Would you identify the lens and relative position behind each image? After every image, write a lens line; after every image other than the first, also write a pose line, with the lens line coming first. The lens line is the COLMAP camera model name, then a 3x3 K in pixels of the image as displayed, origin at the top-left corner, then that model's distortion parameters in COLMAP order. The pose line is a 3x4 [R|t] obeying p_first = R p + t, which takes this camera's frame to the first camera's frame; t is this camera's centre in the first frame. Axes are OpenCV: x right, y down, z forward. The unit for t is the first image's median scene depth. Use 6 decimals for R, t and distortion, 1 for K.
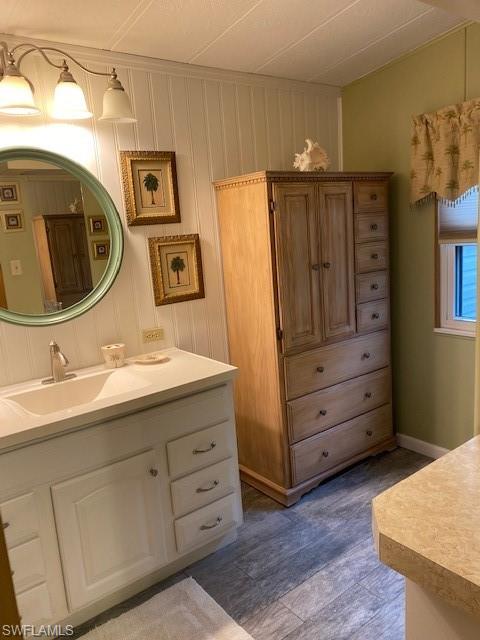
lens RADIAL K [[488.6, 0, 238.8], [0, 488.6, 320.5], [0, 0, 1]] dist [0.015345, -0.001340]
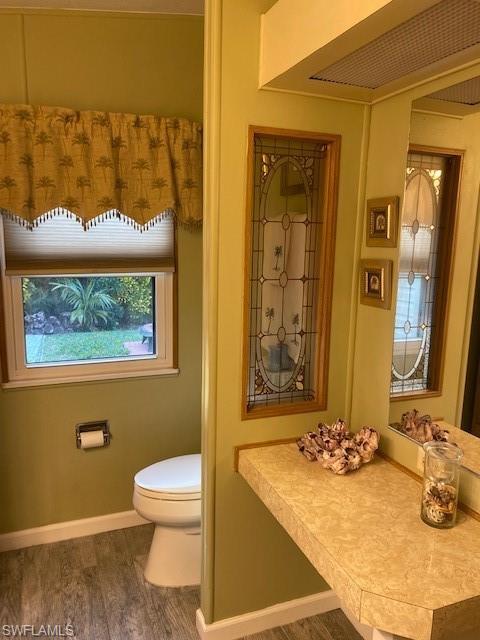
lens RADIAL K [[488.6, 0, 238.3], [0, 488.6, 319.2], [0, 0, 1]] dist [0.015345, -0.001340]
pose [[0.263878, -0.079396, 0.961283, -0.271386], [0.149662, 0.987907, 0.040512, -0.069767], [-0.952874, 0.133178, 0.272569, 0.486892]]
